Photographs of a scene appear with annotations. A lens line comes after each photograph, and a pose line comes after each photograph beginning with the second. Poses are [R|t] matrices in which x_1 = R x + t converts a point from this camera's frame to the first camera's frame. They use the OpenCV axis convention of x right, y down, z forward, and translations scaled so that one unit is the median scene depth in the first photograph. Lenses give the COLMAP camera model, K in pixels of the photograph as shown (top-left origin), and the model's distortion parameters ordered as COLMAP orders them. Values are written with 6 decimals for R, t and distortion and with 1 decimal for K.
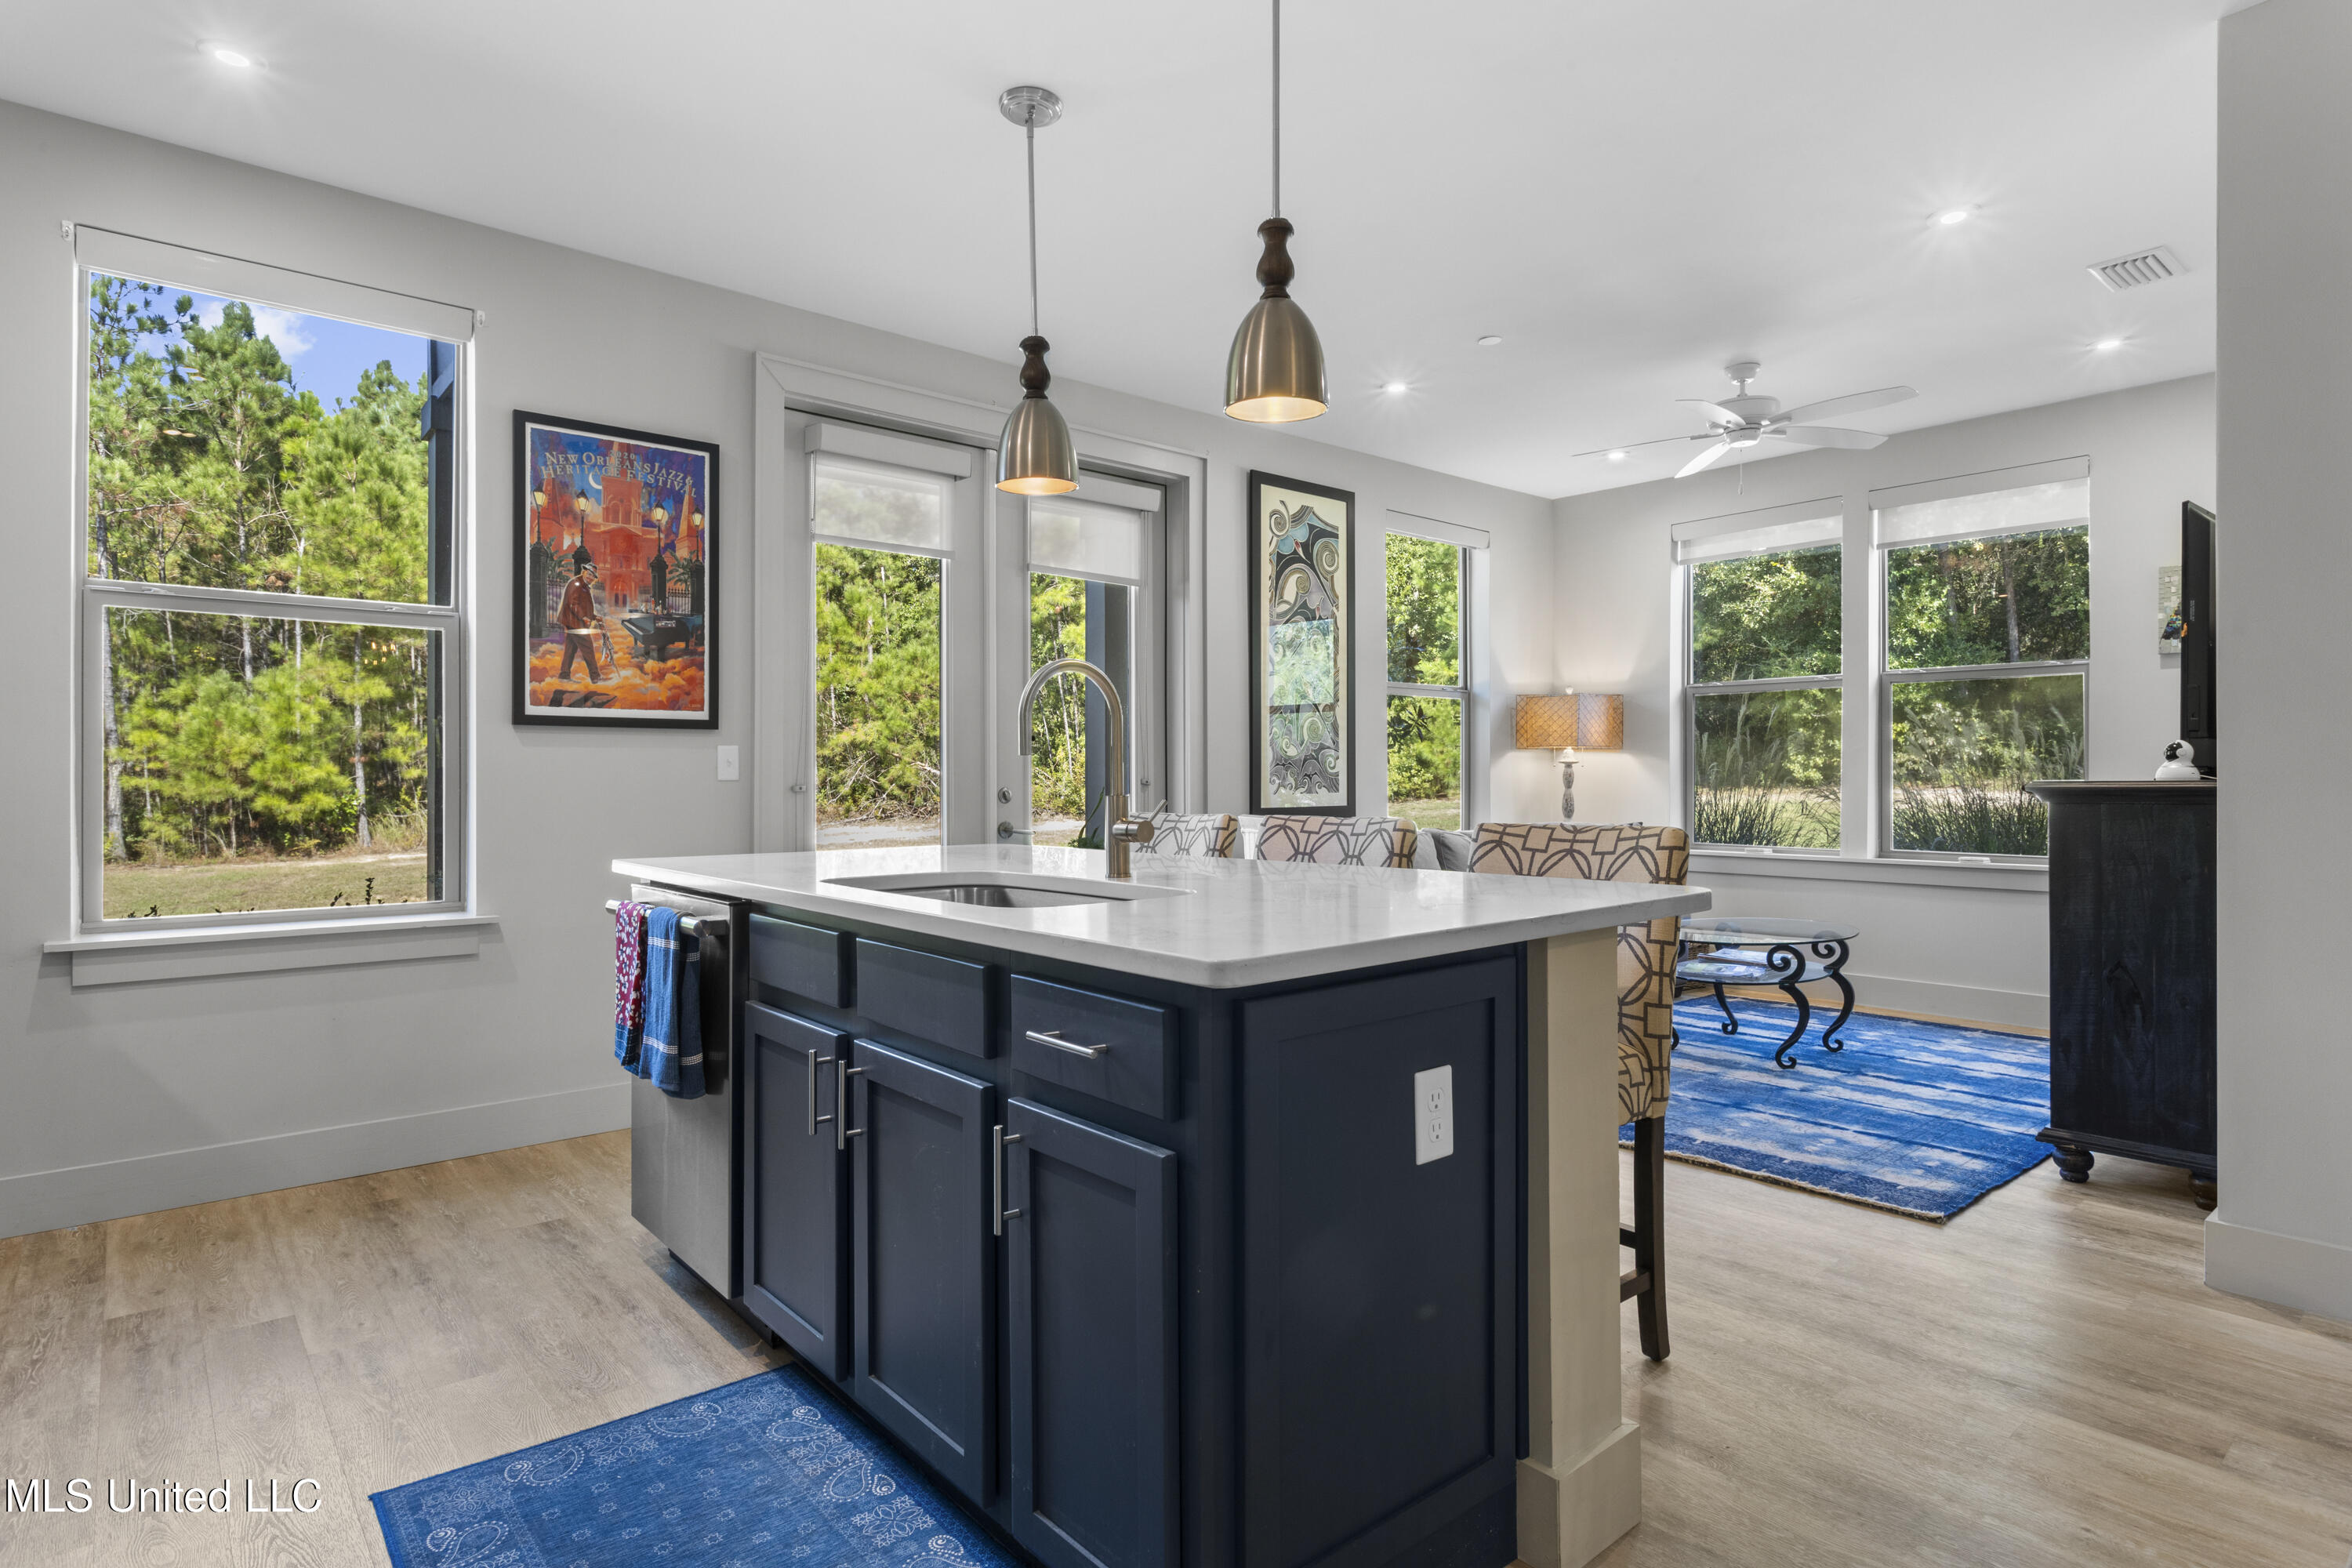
lens RADIAL K [[1229.1, 0, 1173.1], [0, 1229.1, 772.8], [0, 0, 1]] dist [-0.010731, 0.002121]
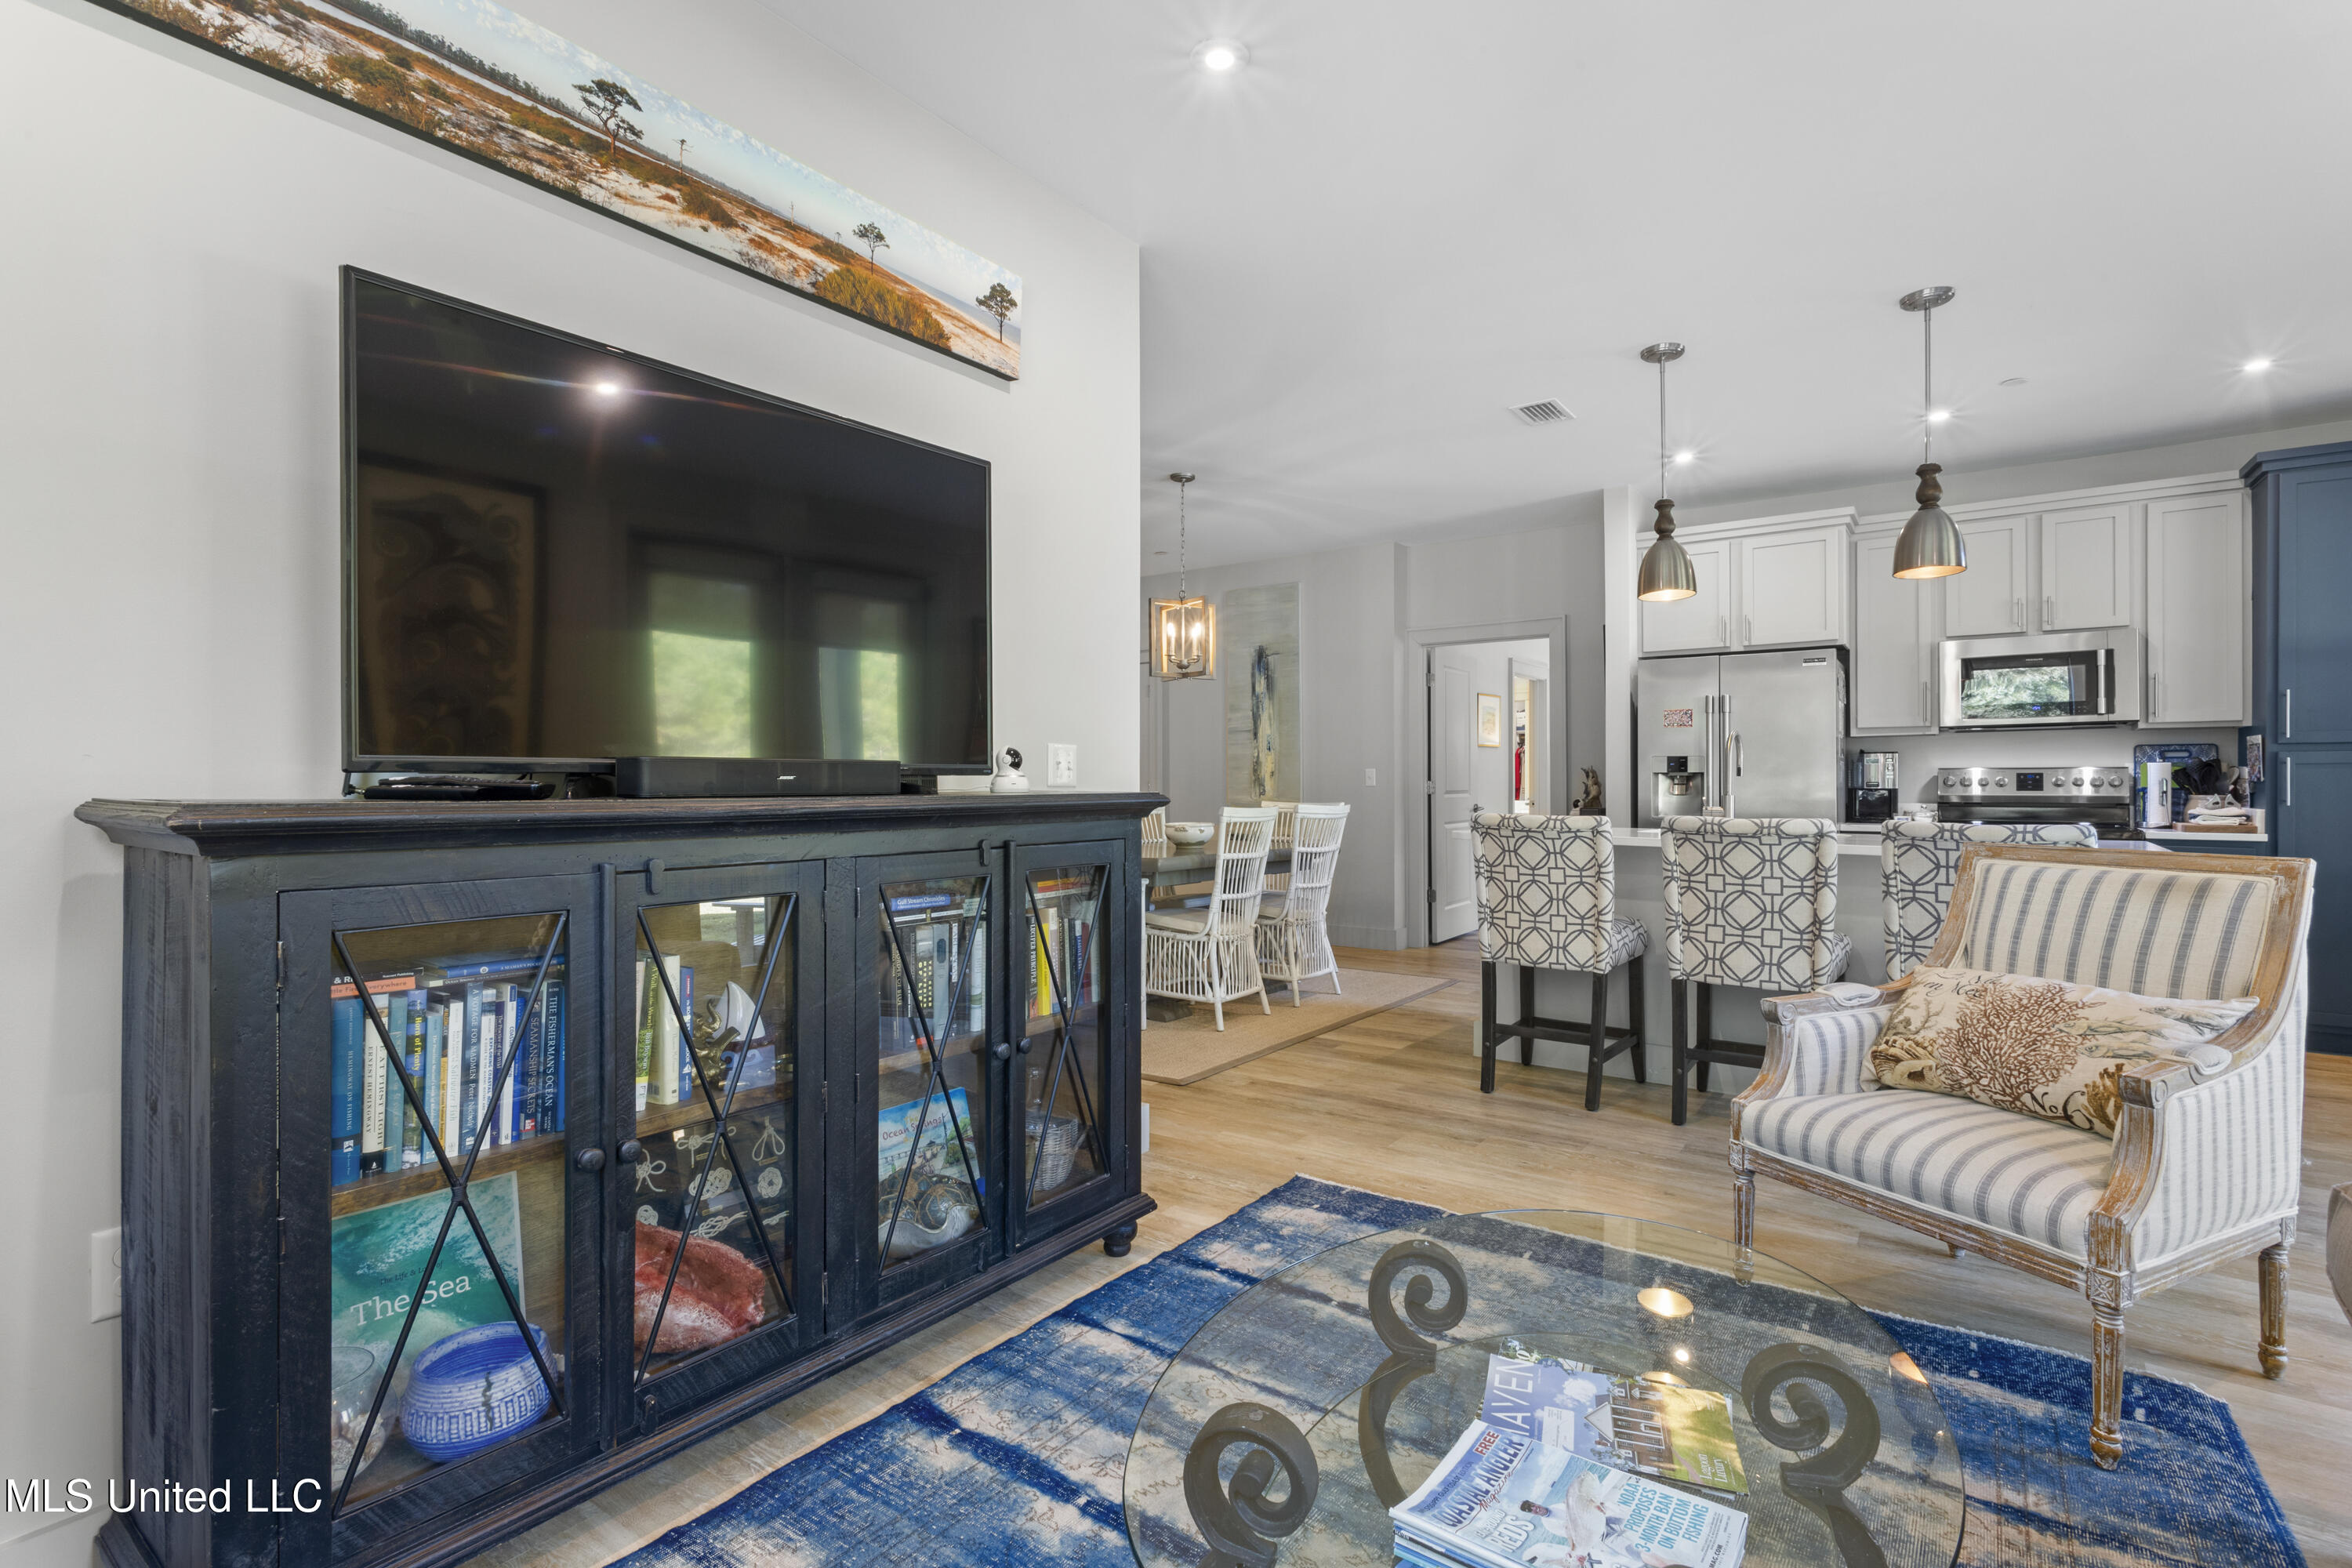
lens RADIAL K [[1116.2, 0, 1182.7], [0, 1116.2, 780.2], [0, 0, 1]] dist [0.002961, -0.000240]
pose [[-0.970332, 0.000355, -0.241778, 0.767344], [0.002197, 0.999971, -0.007352, 0.003288], [0.241768, -0.007665, -0.970304, 1.548178]]
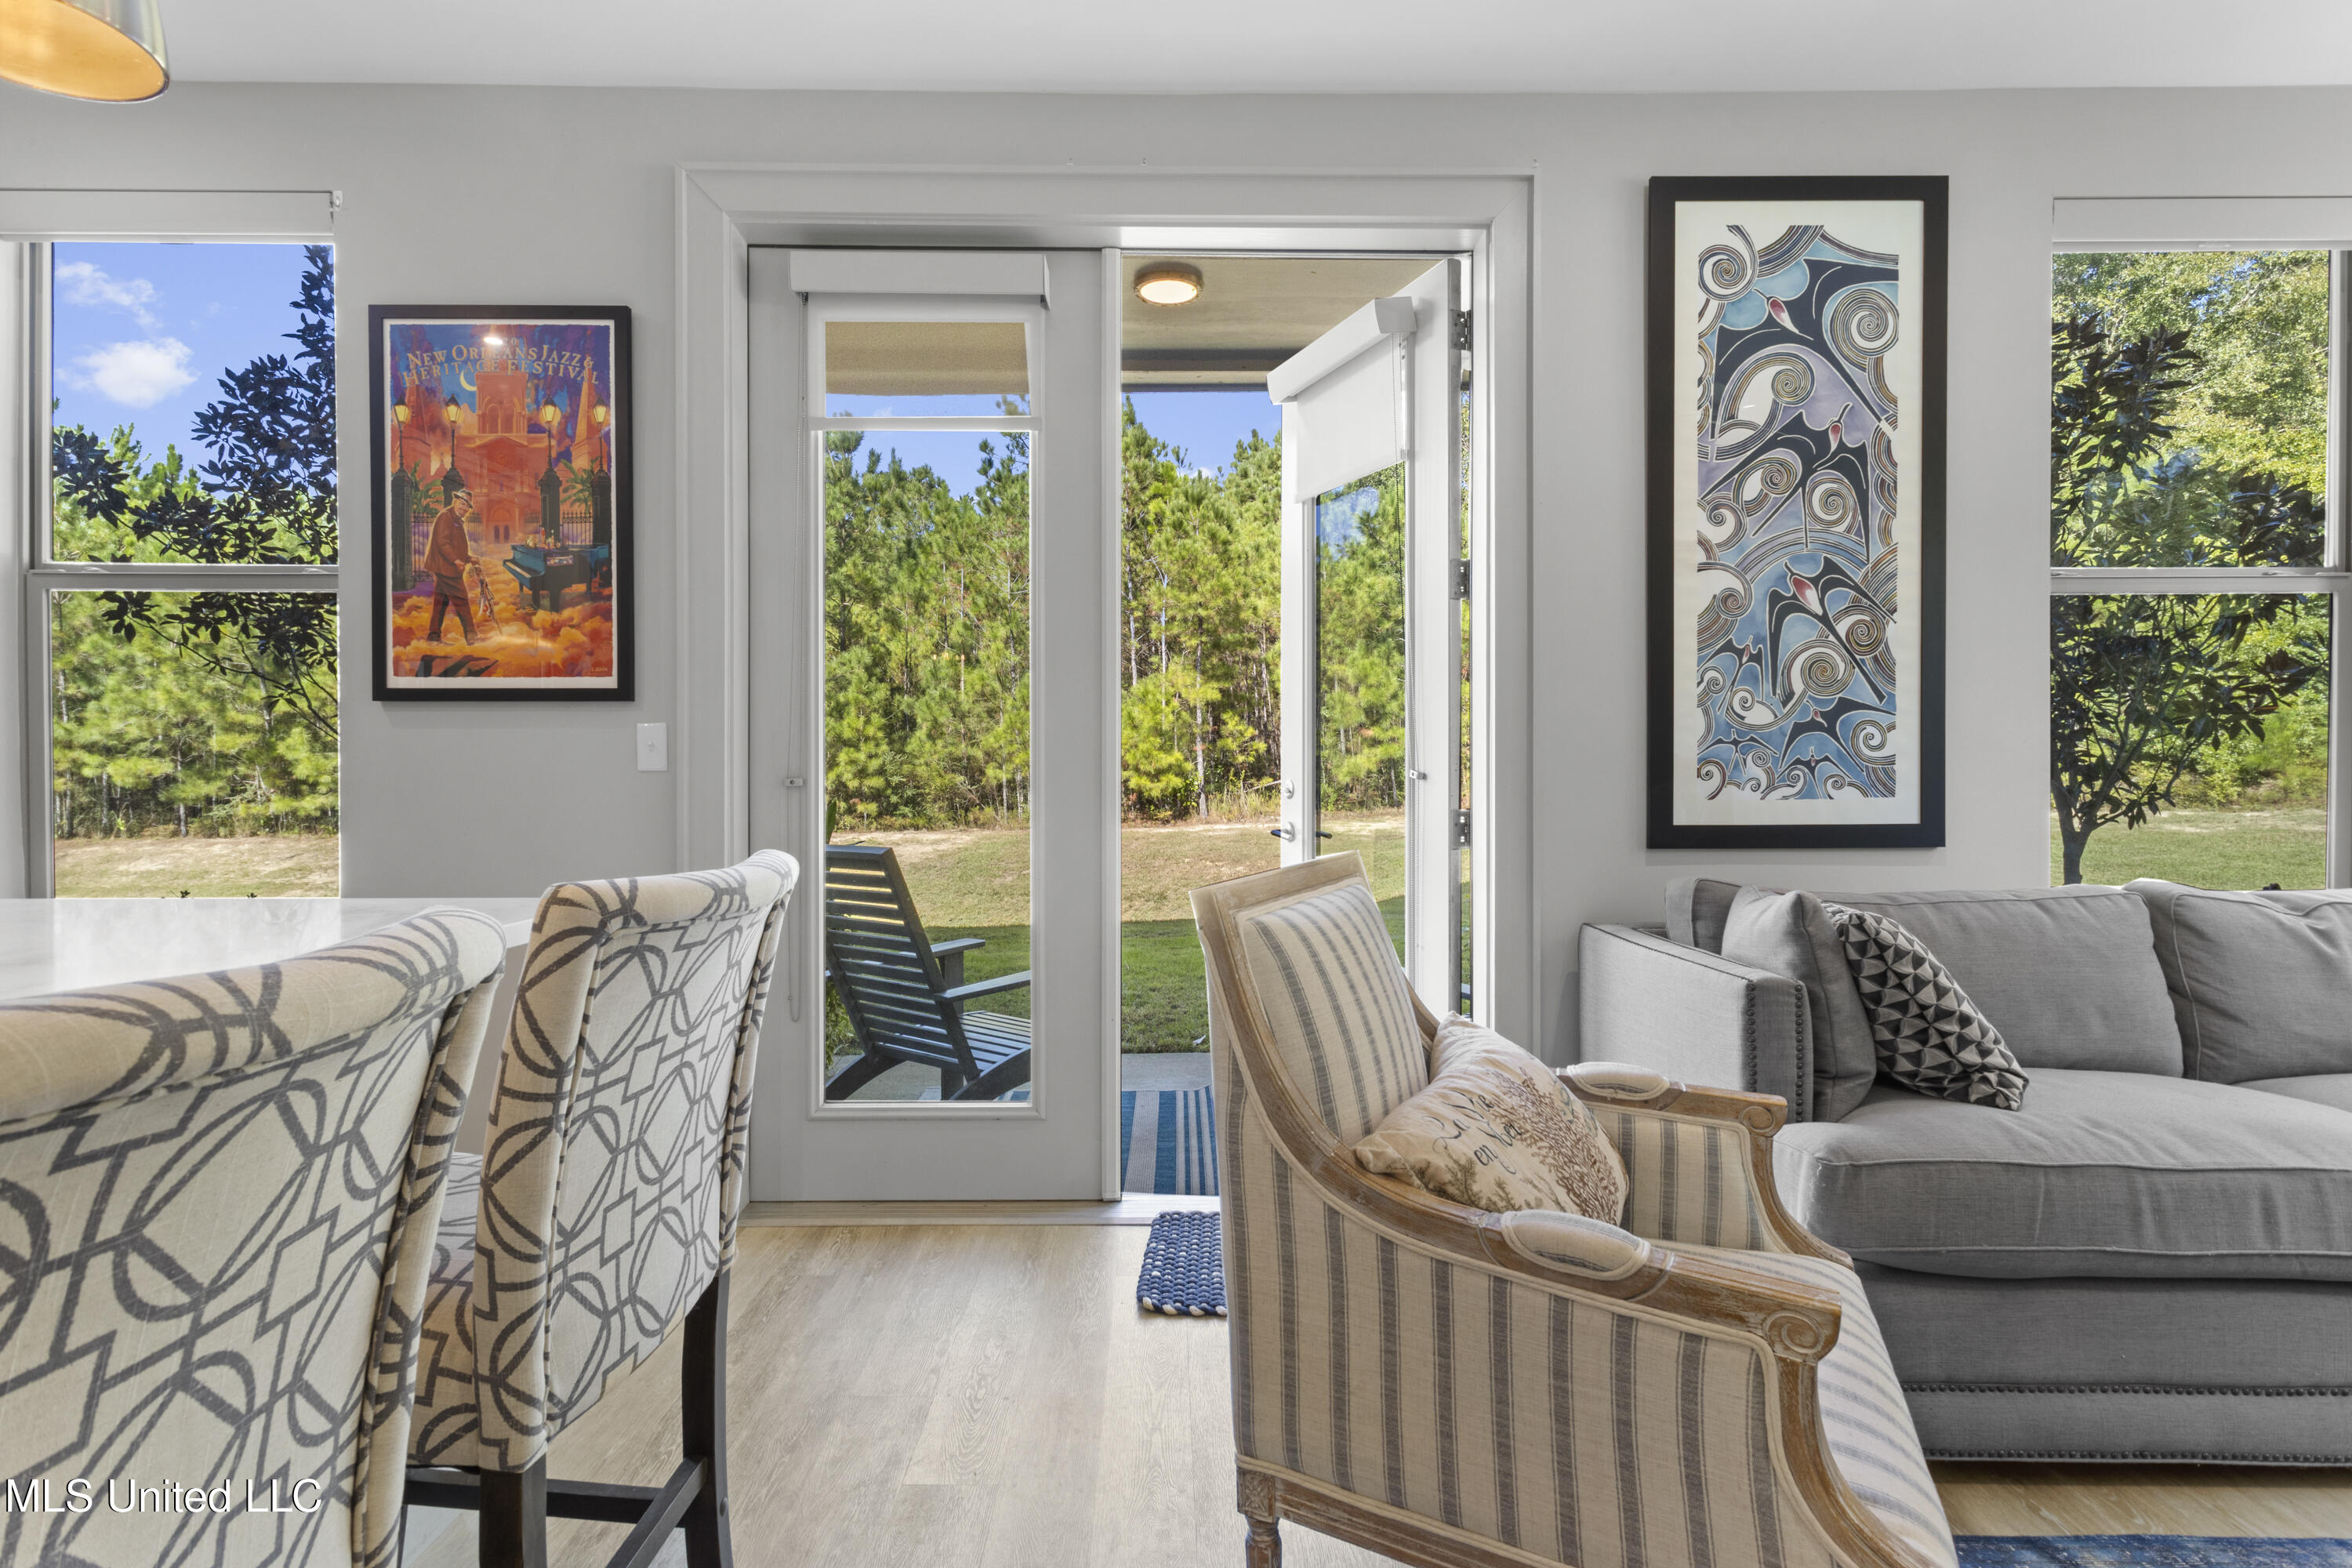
lens RADIAL K [[1116.2, 0, 1173.7], [0, 1116.2, 771.4], [0, 0, 1]] dist [0.002961, -0.000240]
pose [[0.765234, 0.005947, -0.643724, 0.317471], [0.001805, 0.999934, 0.011384, -0.000749], [0.643749, -0.009874, 0.765173, 0.742123]]
